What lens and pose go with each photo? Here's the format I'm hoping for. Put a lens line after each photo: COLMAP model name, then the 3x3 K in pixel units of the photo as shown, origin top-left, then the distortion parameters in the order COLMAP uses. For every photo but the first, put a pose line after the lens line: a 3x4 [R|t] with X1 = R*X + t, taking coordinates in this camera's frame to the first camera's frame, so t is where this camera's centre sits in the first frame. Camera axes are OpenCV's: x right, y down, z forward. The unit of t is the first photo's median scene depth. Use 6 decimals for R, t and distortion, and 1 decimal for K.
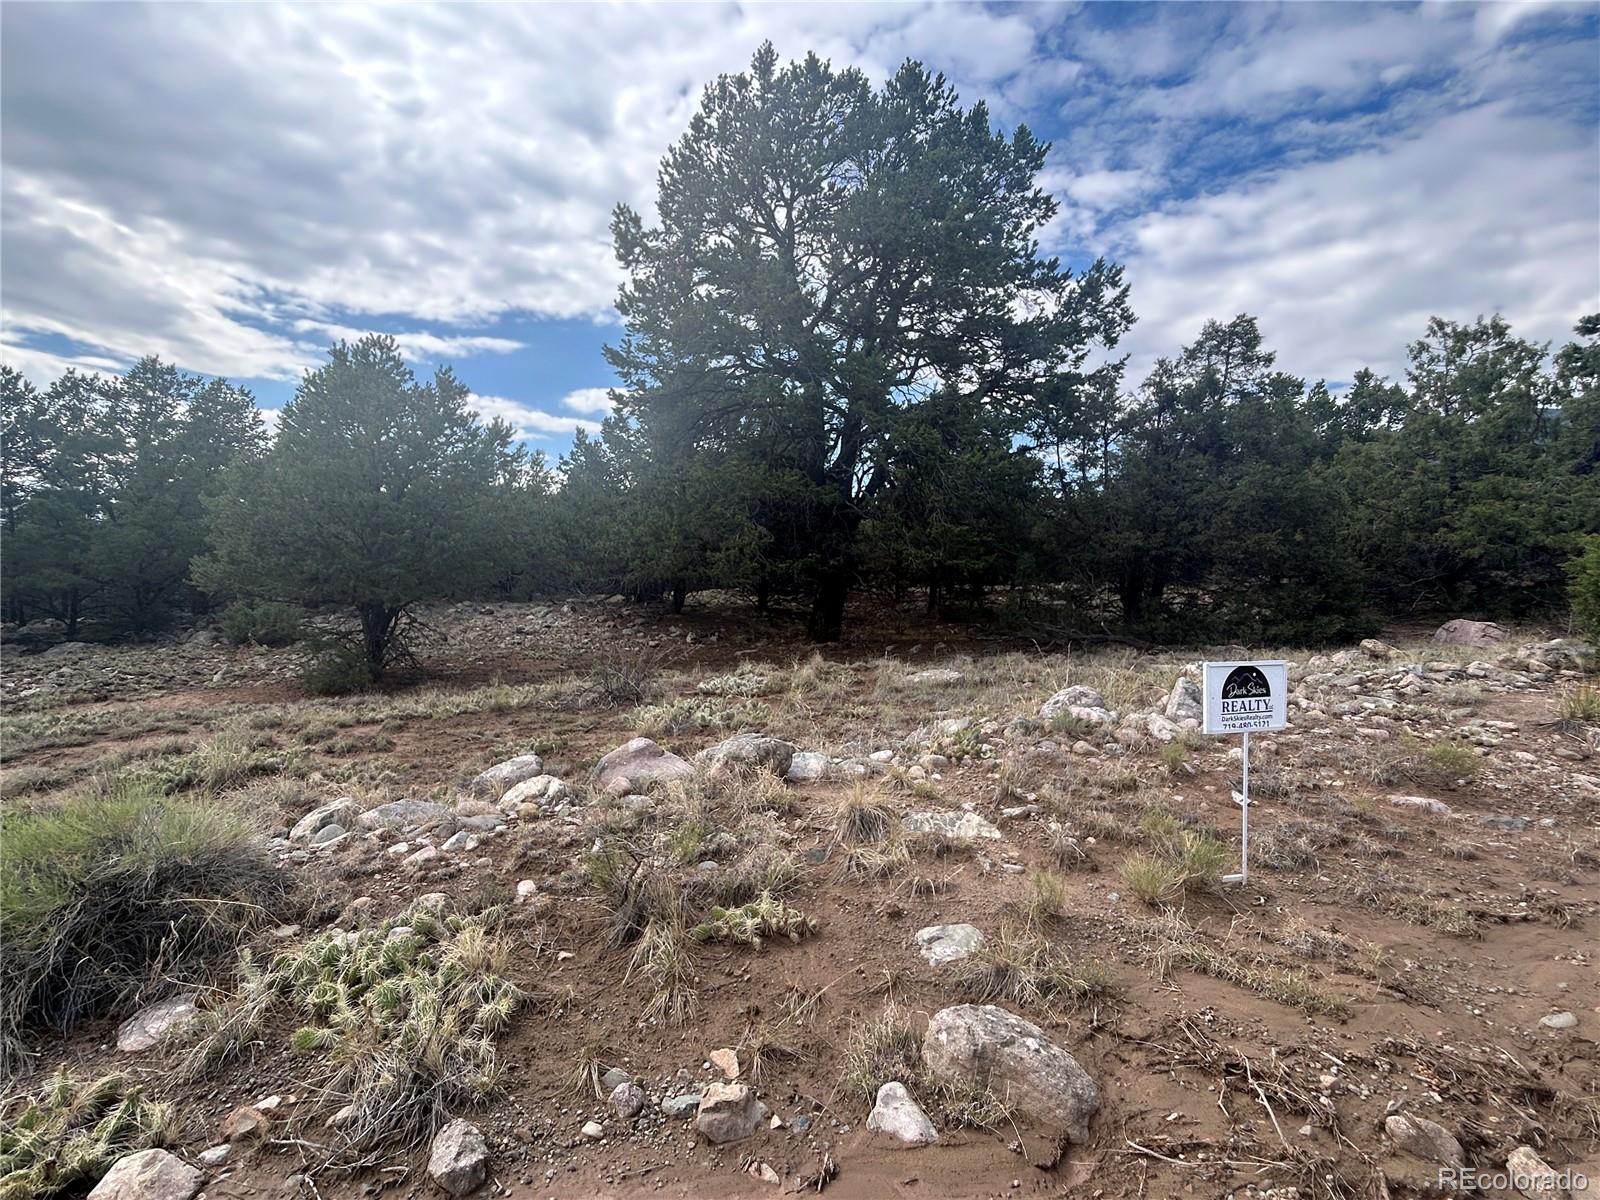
lens RADIAL K [[846.4, 0, 800.0], [0, 846.4, 600.0], [0, 0, 1]] dist [-0.007030, 0.008888]
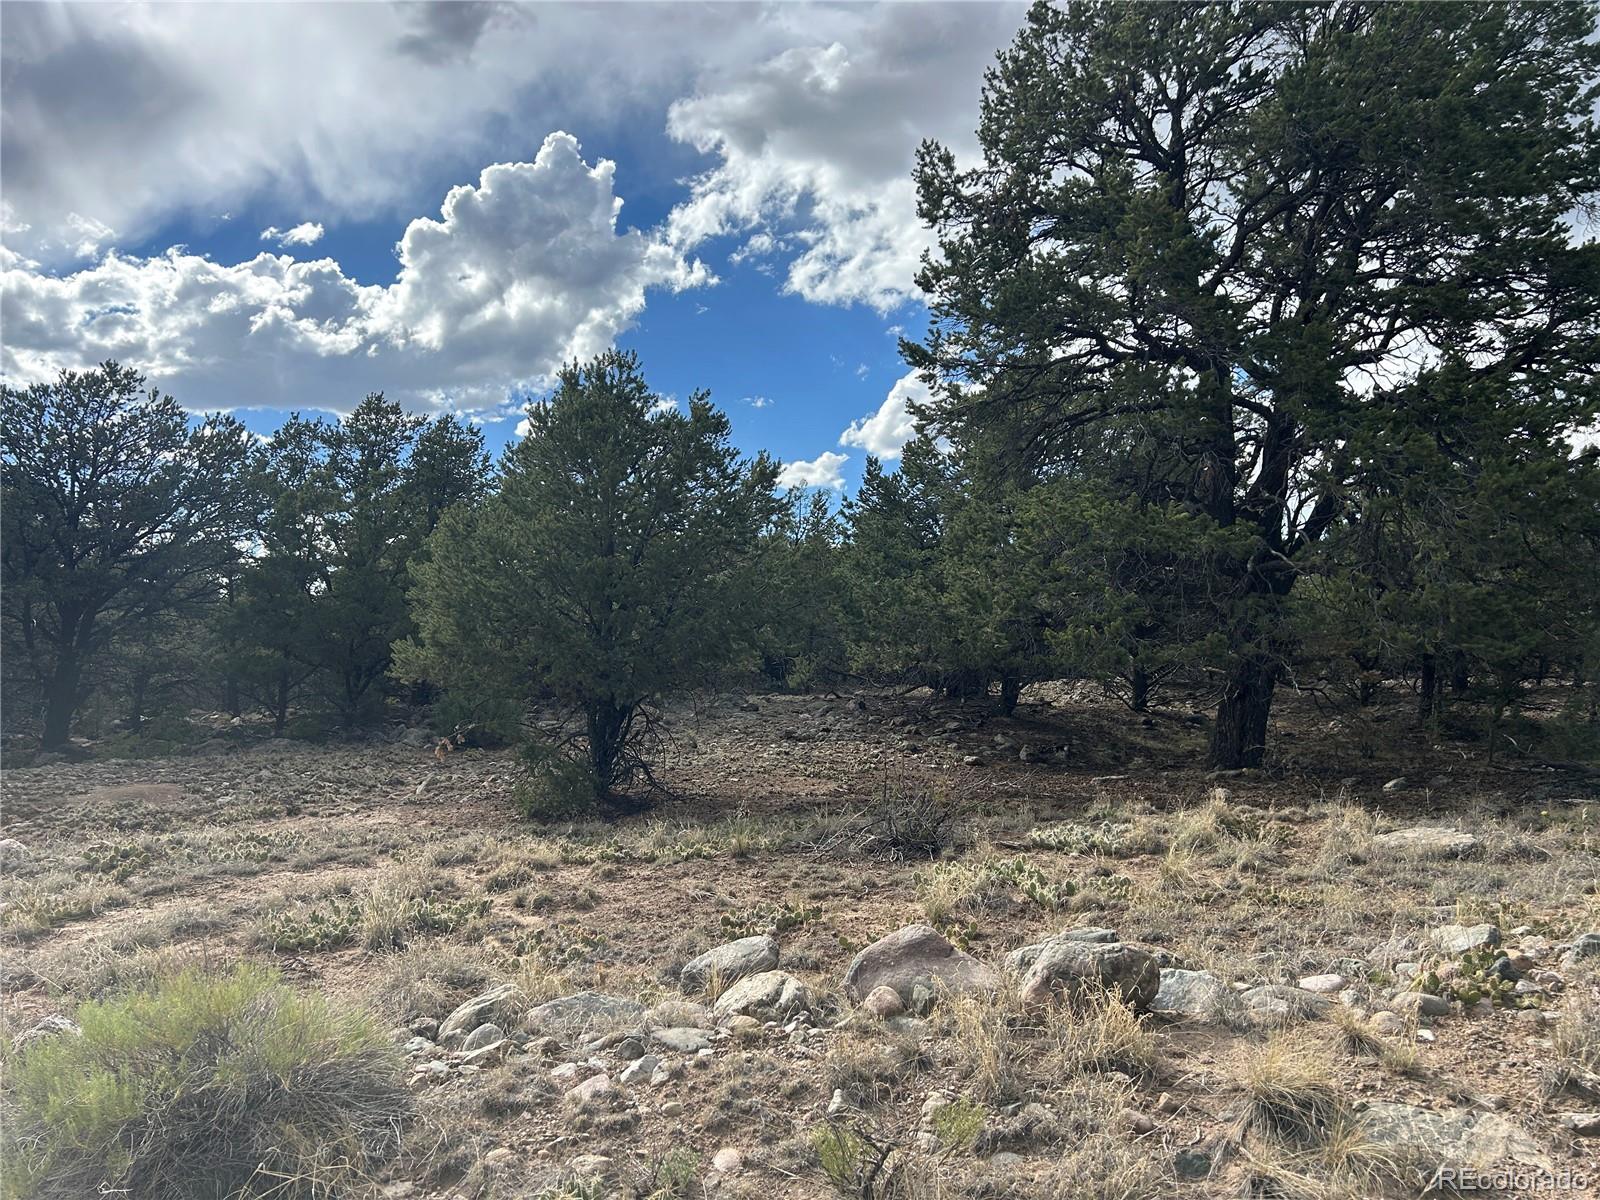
lens RADIAL K [[1201.1, 0, 805.3], [0, 1201.1, 616.2], [0, 0, 1]] dist [0.067762, -0.079124]
pose [[0.949638, -0.005180, -0.313306, 0.007584], [-0.014272, 0.998111, -0.059759, -0.005983], [0.313023, 0.061221, 0.947770, 0.023564]]
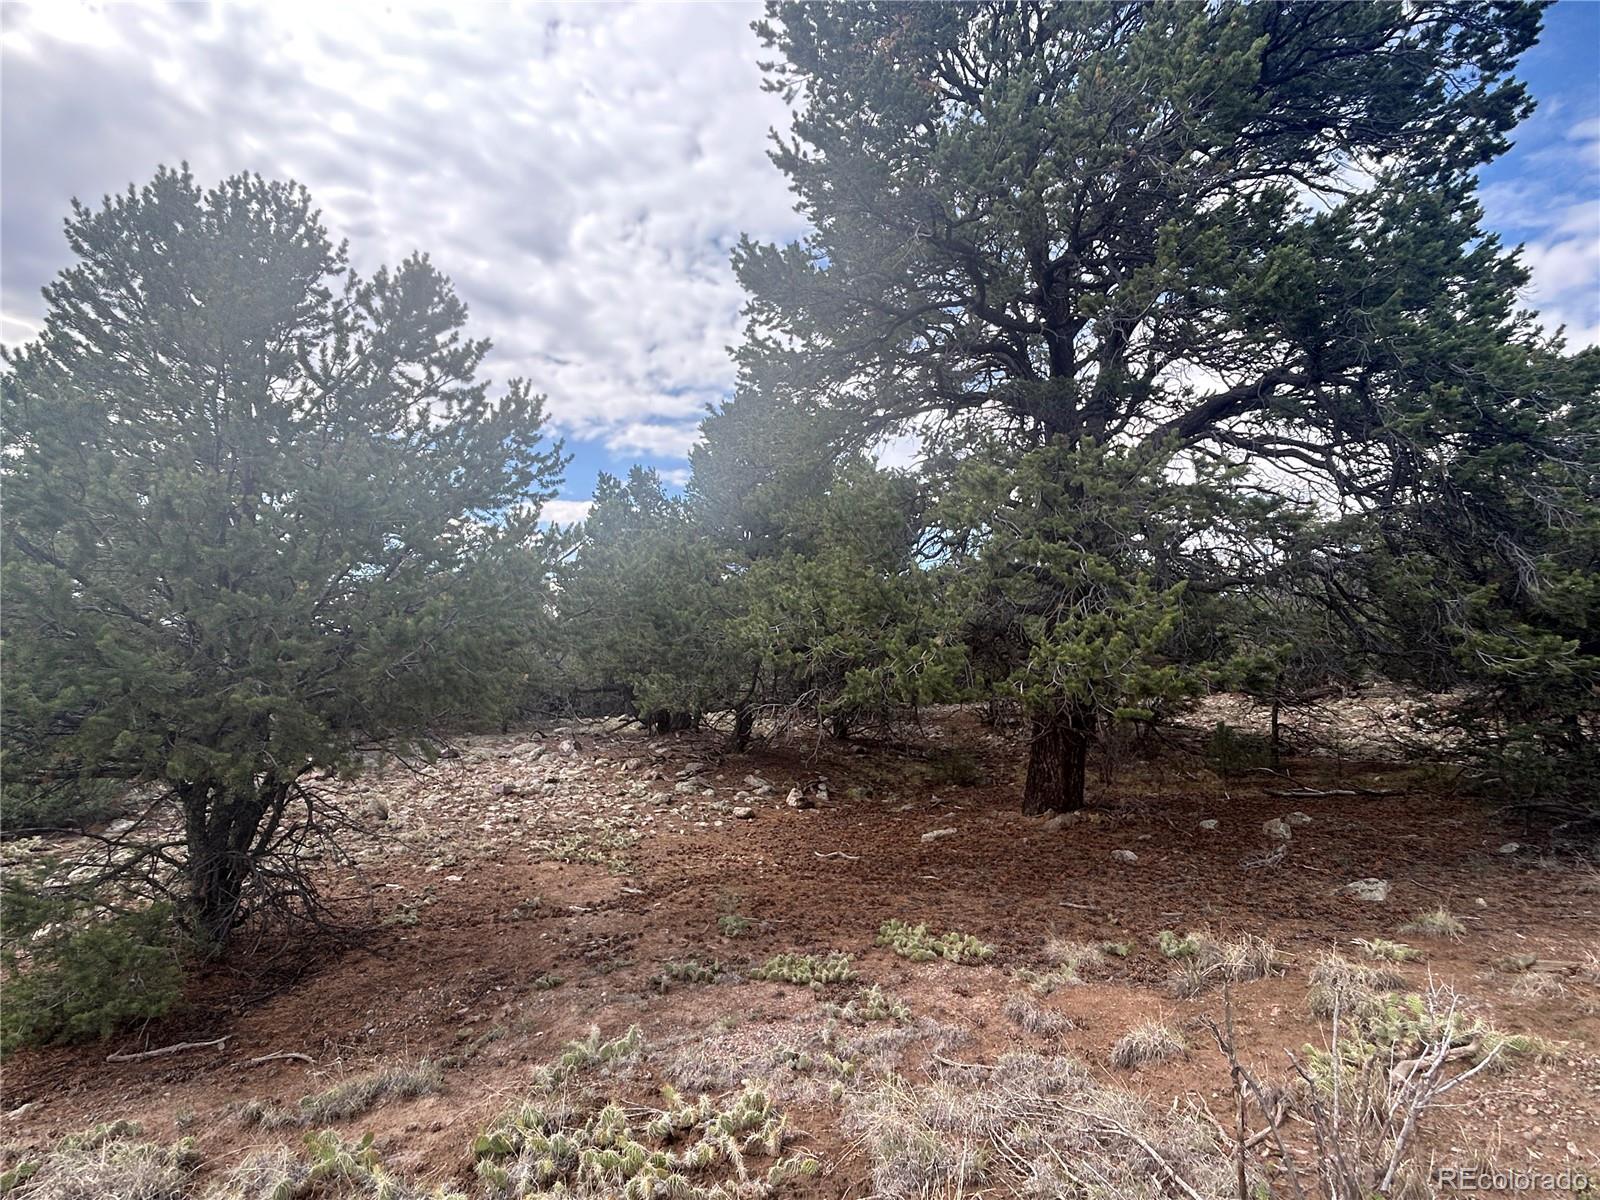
lens RADIAL K [[846.4, 0, 800.0], [0, 846.4, 600.0], [0, 0, 1]] dist [-0.007030, 0.008888]
pose [[0.997871, -0.004502, 0.065056, -0.210851], [0.013103, 0.991110, -0.132396, -0.020749], [-0.063881, 0.132967, 0.989060, 0.480562]]
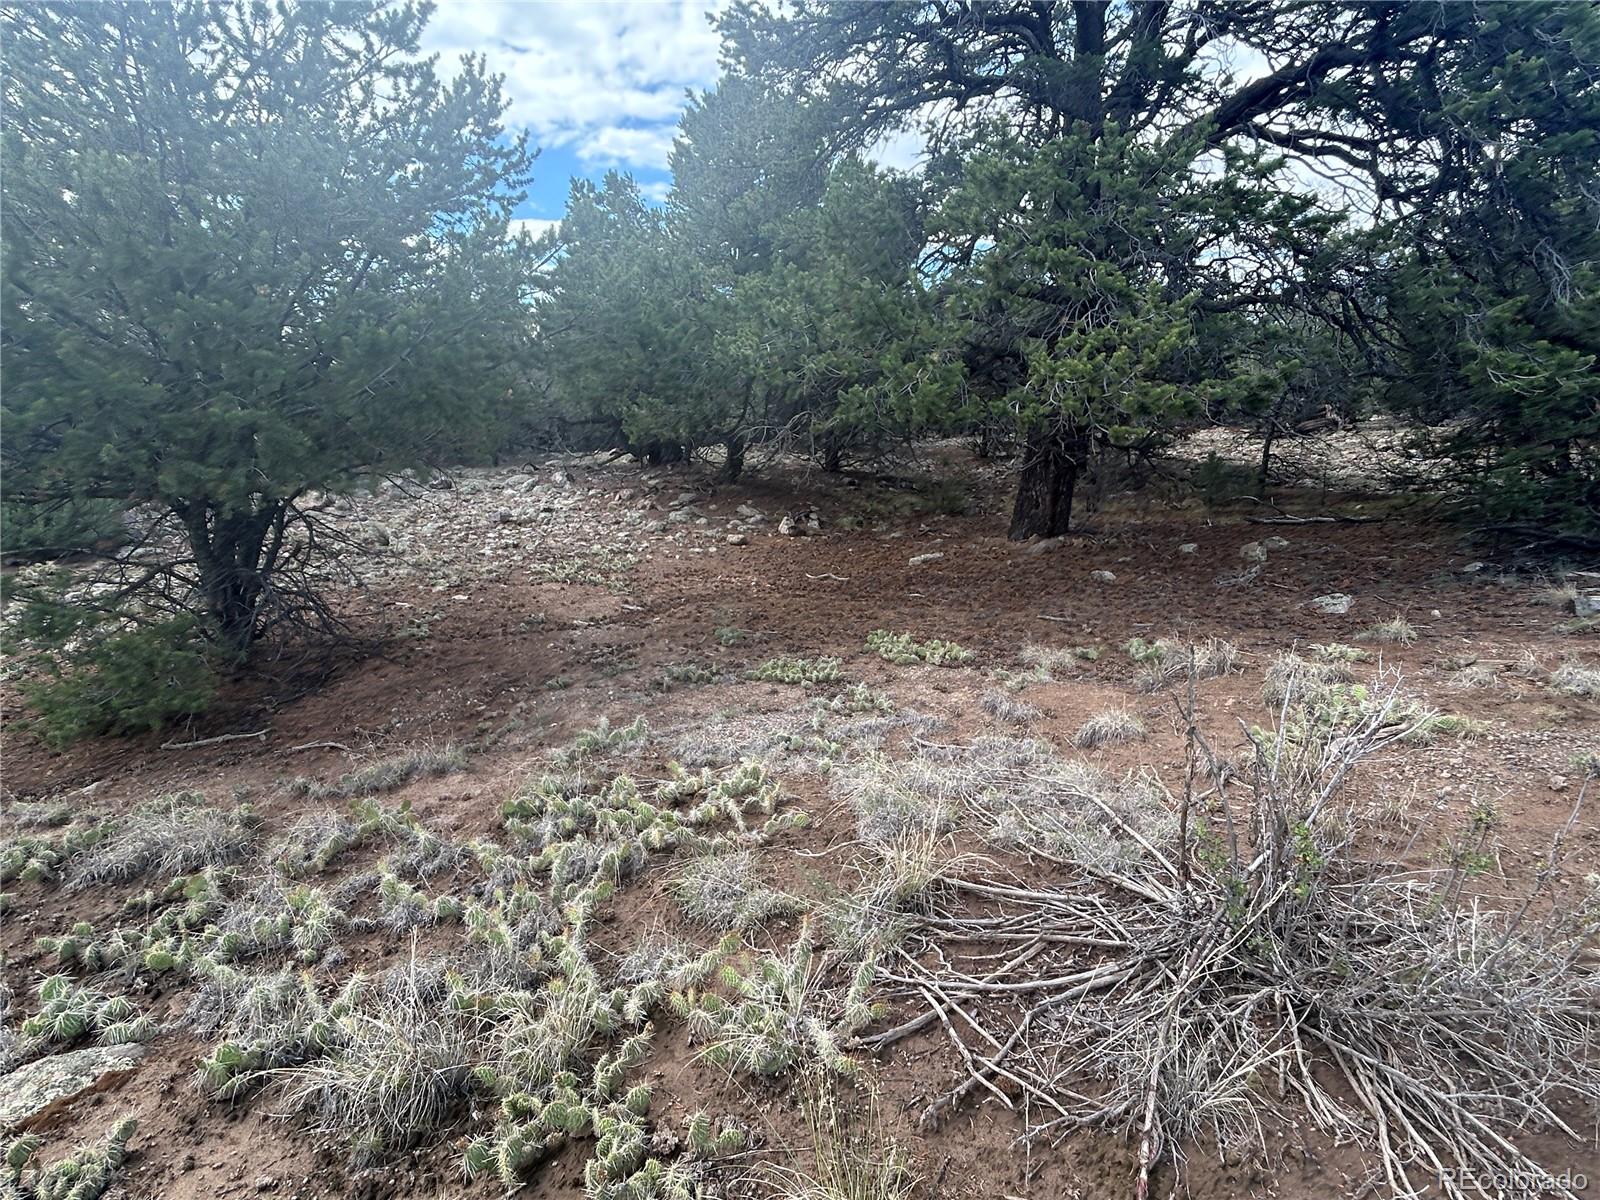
lens RADIAL K [[844.9, 0, 796.7], [0, 844.9, 578.4], [0, 0, 1]] dist [0.001731, 0.001097]
pose [[0.997460, -0.023038, 0.067401, -0.210970], [0.012715, 0.988642, 0.149749, -0.013648], [-0.070085, -0.148512, 0.986424, 0.482573]]
